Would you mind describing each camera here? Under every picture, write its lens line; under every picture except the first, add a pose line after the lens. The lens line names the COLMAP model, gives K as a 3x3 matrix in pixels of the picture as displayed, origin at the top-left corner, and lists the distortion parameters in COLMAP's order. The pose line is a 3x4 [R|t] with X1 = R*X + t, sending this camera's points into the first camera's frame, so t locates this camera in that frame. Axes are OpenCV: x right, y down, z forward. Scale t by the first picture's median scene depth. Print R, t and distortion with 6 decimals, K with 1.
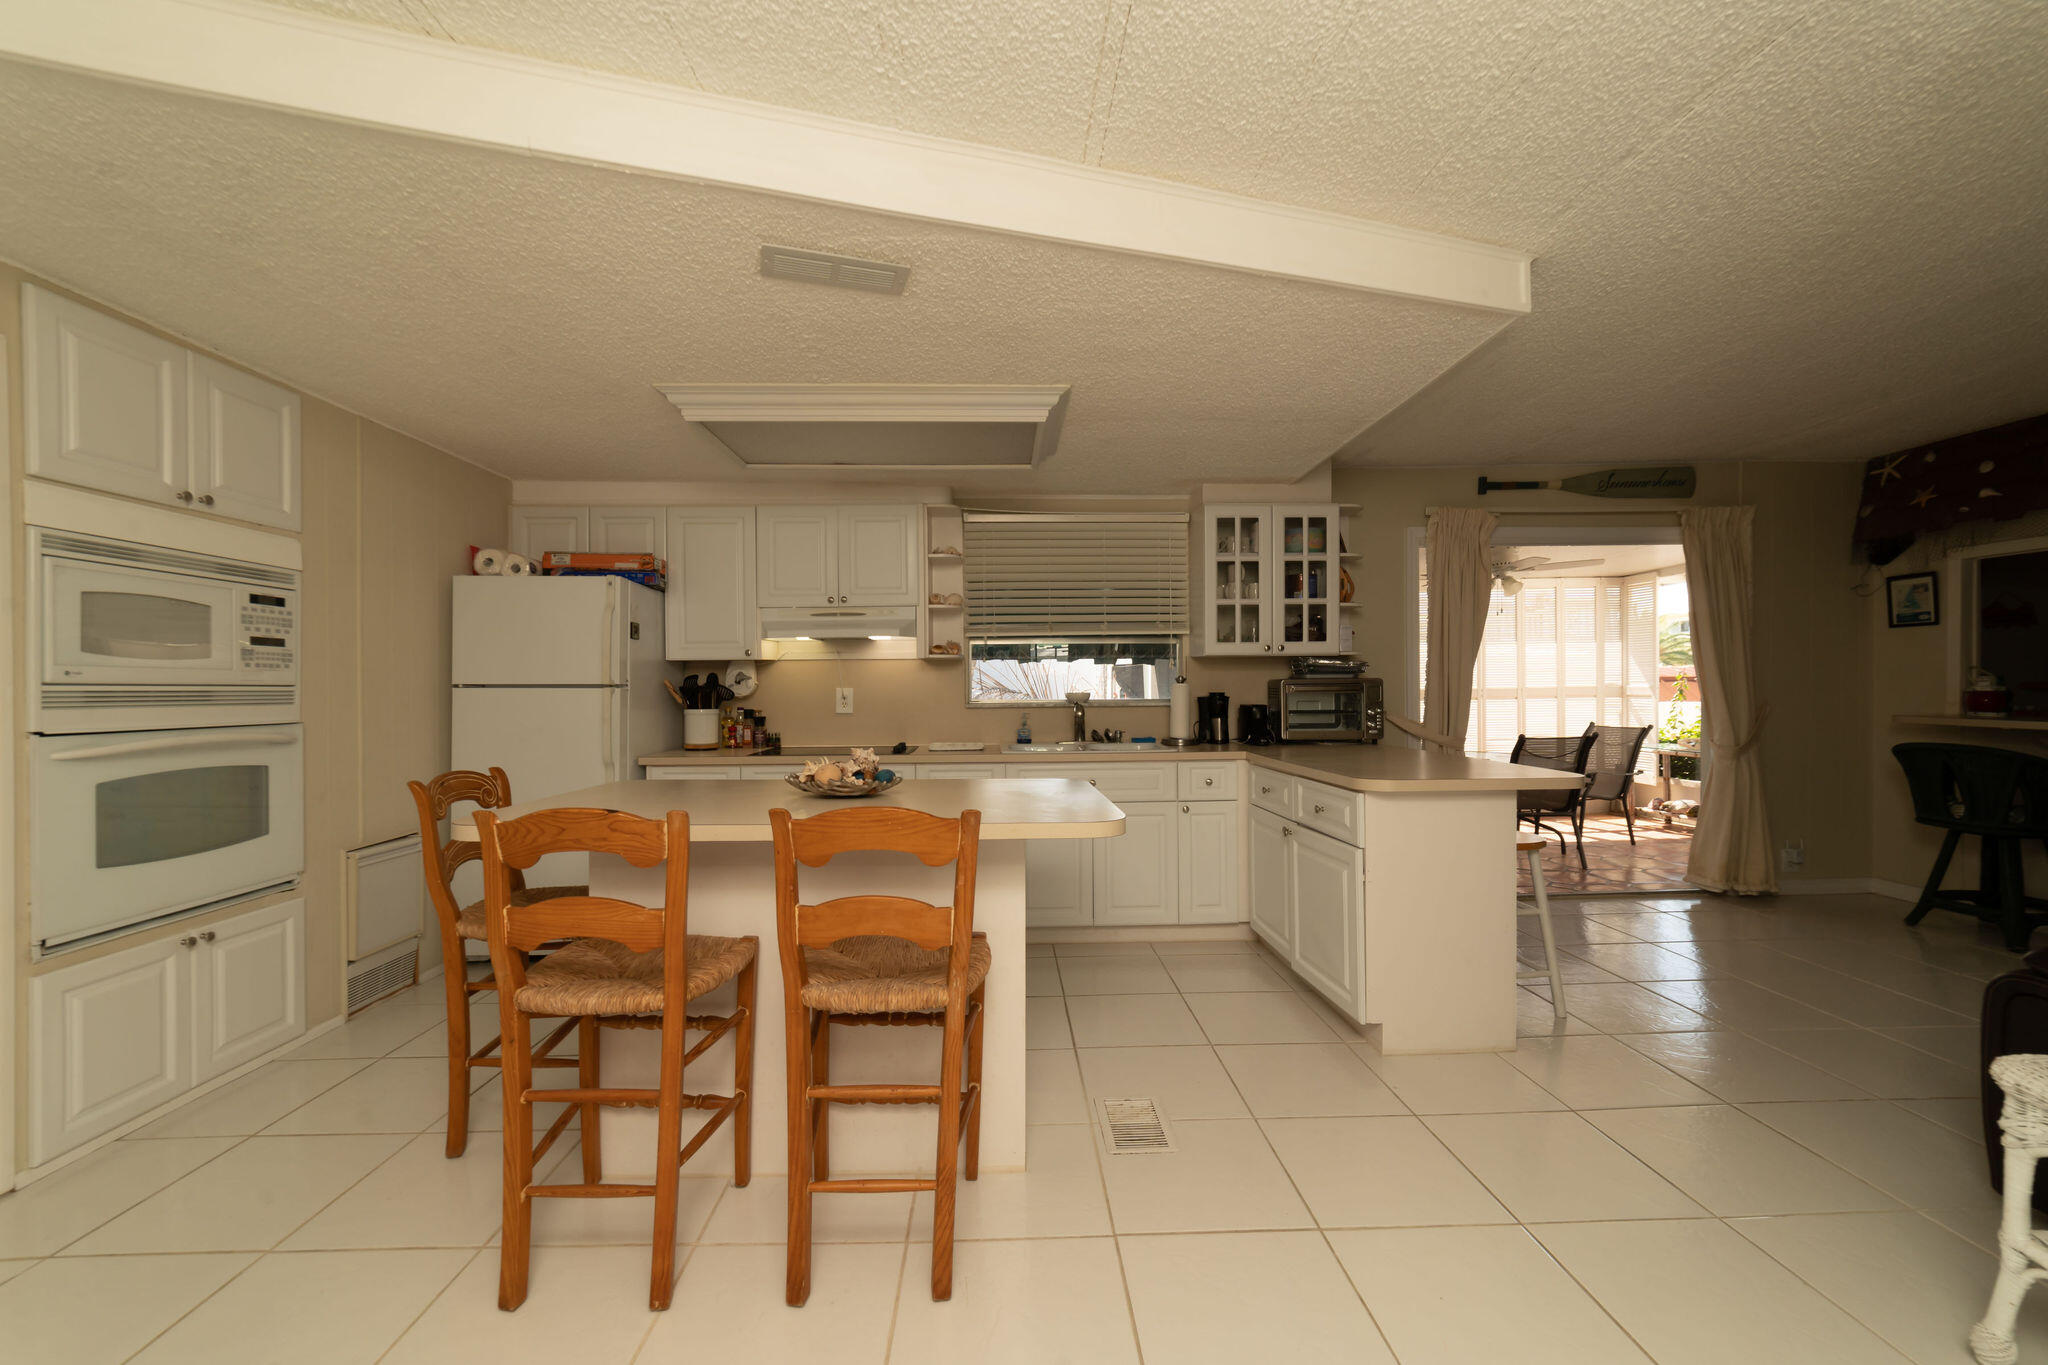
lens RADIAL K [[801.5, 0, 1014.5], [0, 801.5, 689.1], [0, 0, 1]] dist [-0.021142, 0.007346]
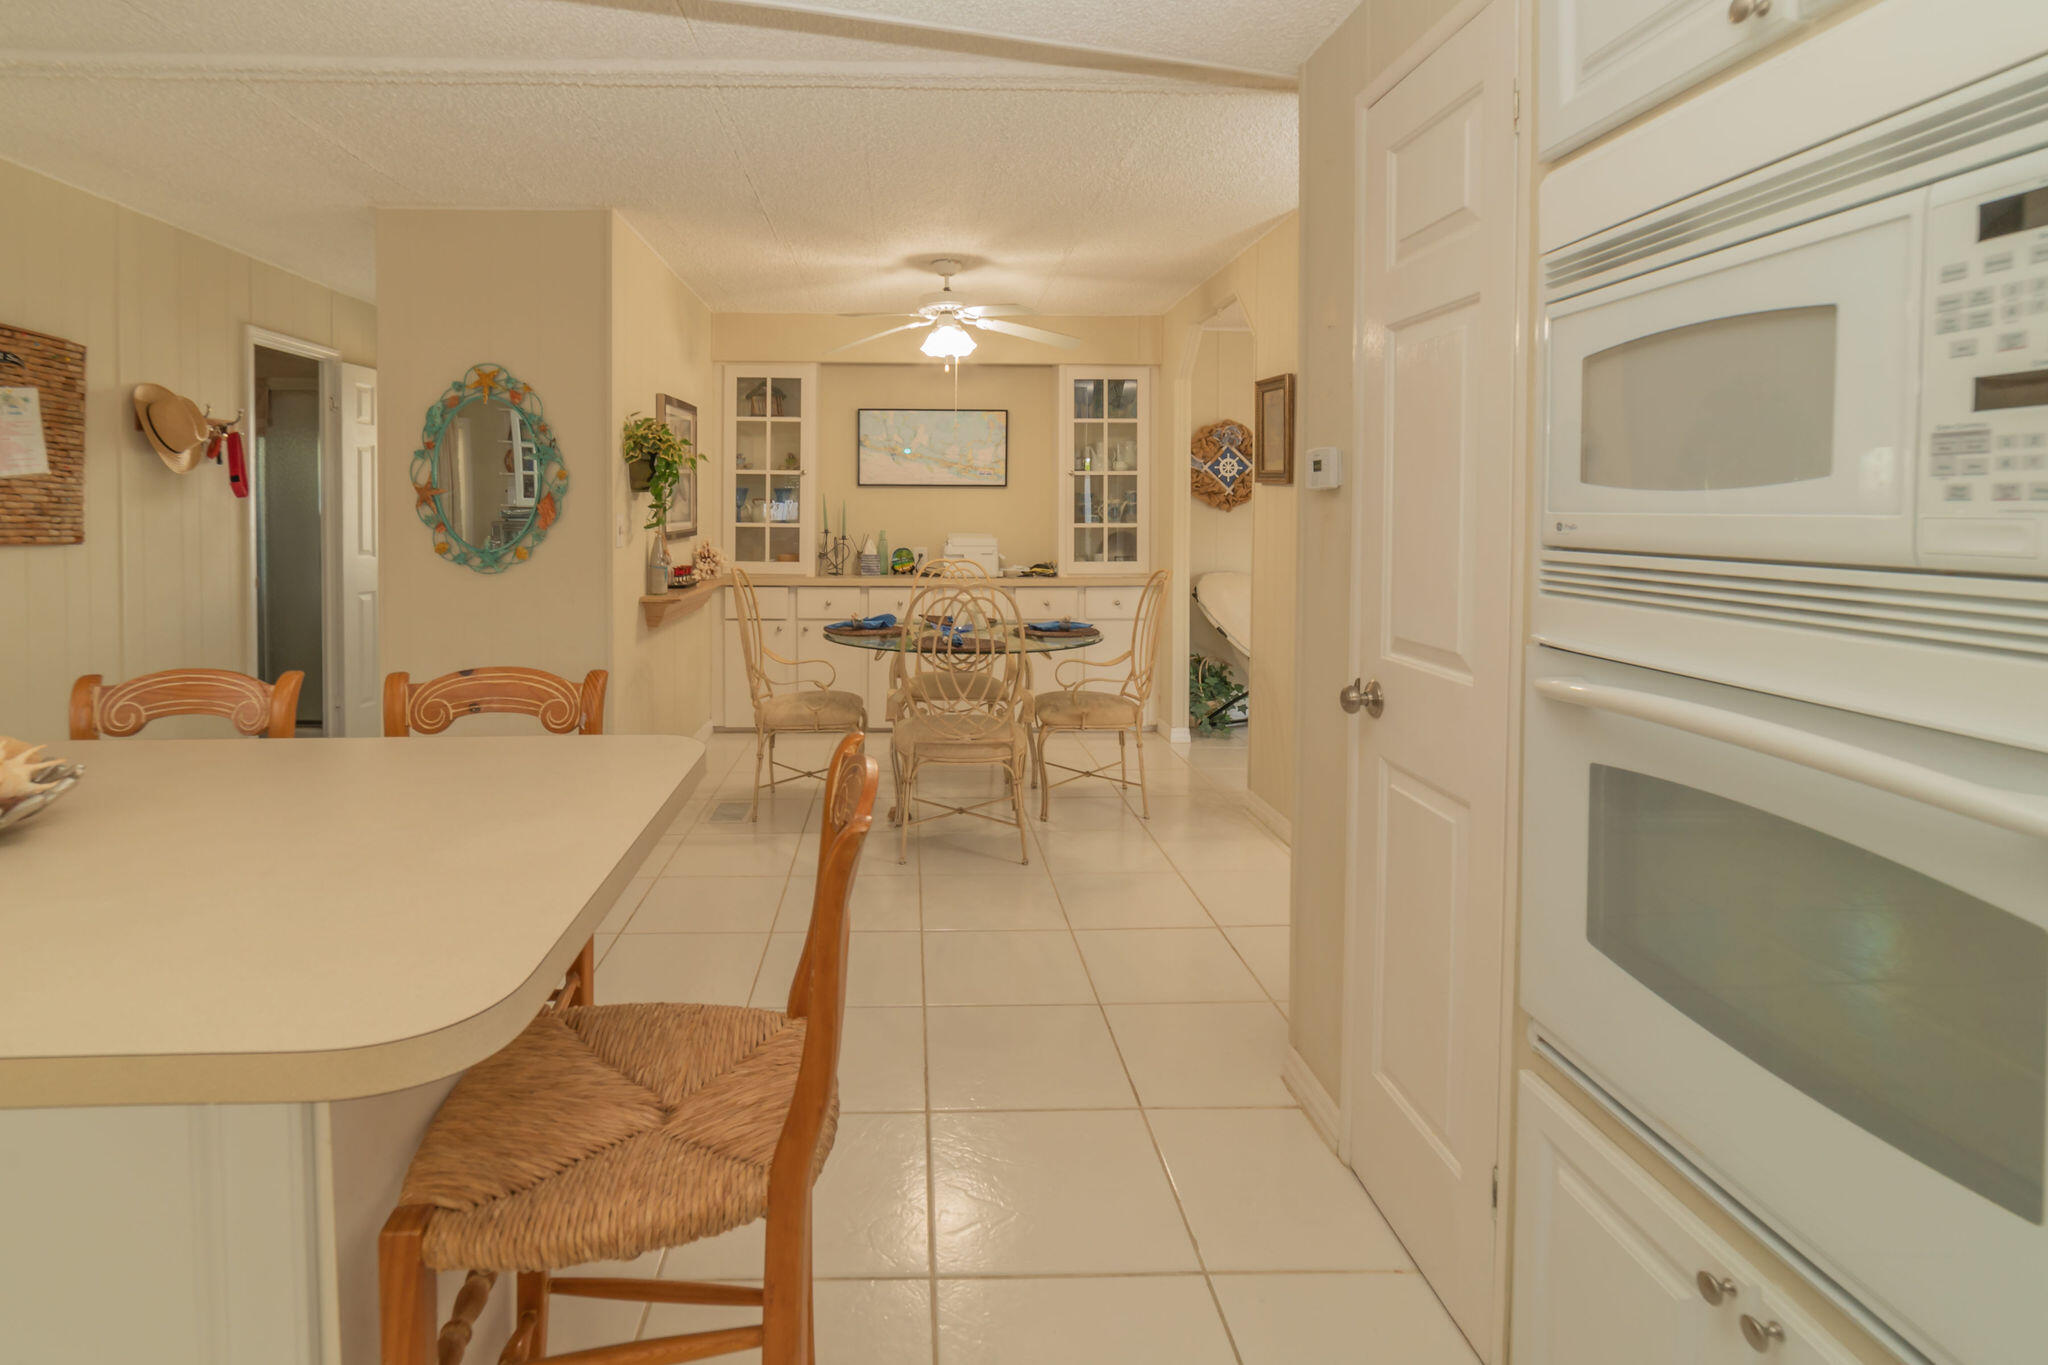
lens RADIAL K [[981.9, 0, 939.8], [0, 981.9, 529.5], [0, 0, 1]] dist [-0.018102, 0.000268]
pose [[-0.999919, 0.004054, -0.012041, -0.393484], [0.003737, 0.999647, 0.026292, -0.017321], [0.012143, 0.026245, -0.999582, 0.802847]]
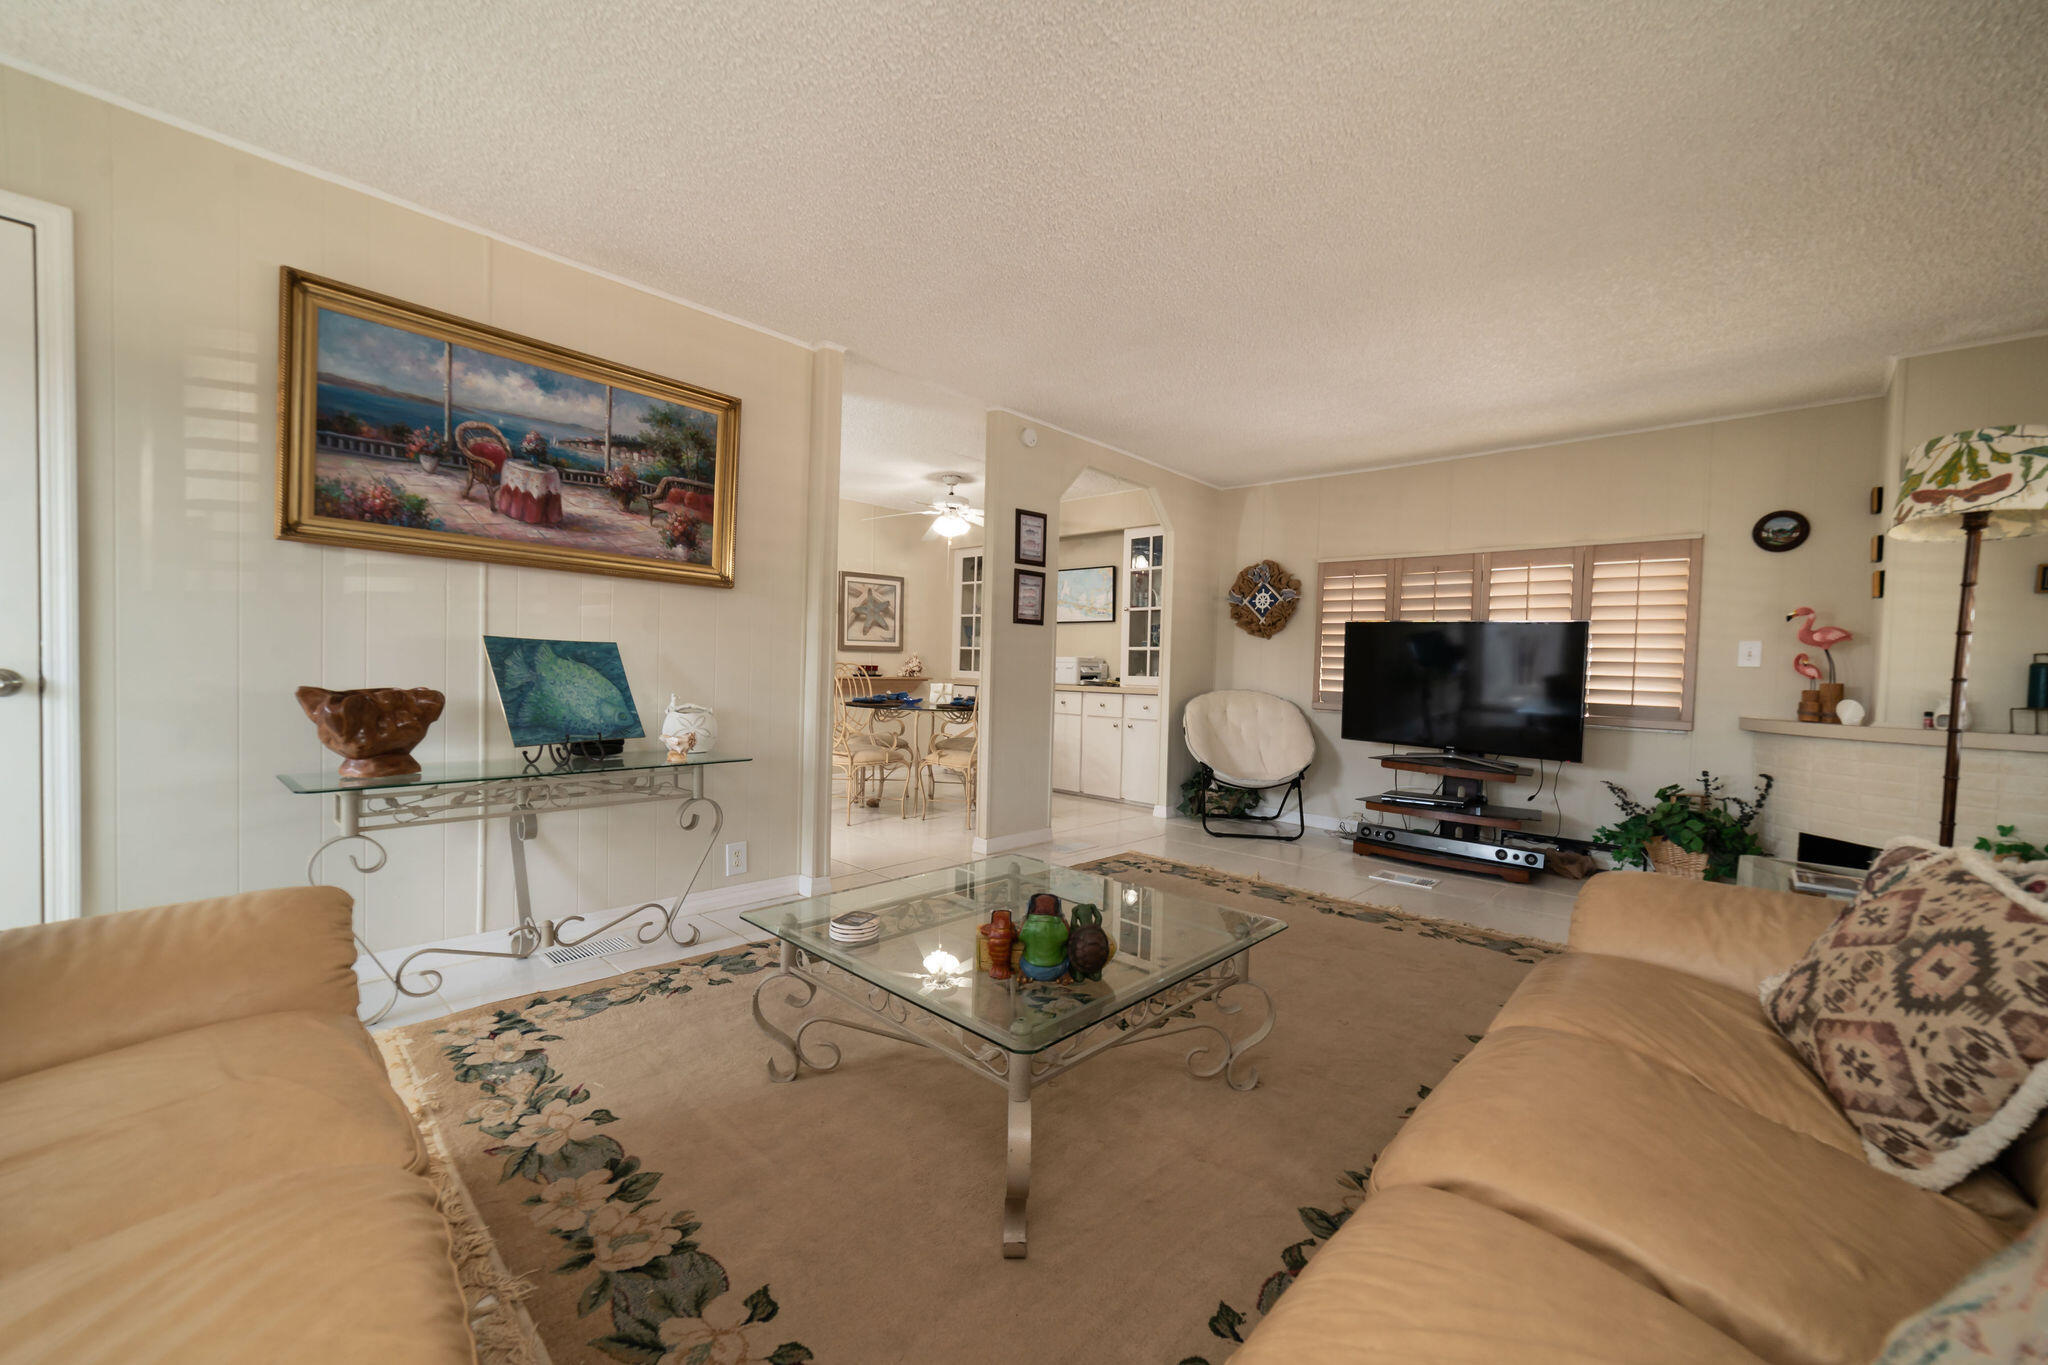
lens RADIAL K [[801.5, 0, 1017.6], [0, 801.5, 694.8], [0, 0, 1]] dist [-0.021142, 0.007346]
pose [[-0.701080, -0.038357, 0.712050, -1.541561], [-0.018117, 0.999188, 0.035988, 0.051364], [-0.712853, 0.012330, -0.701206, 0.627764]]
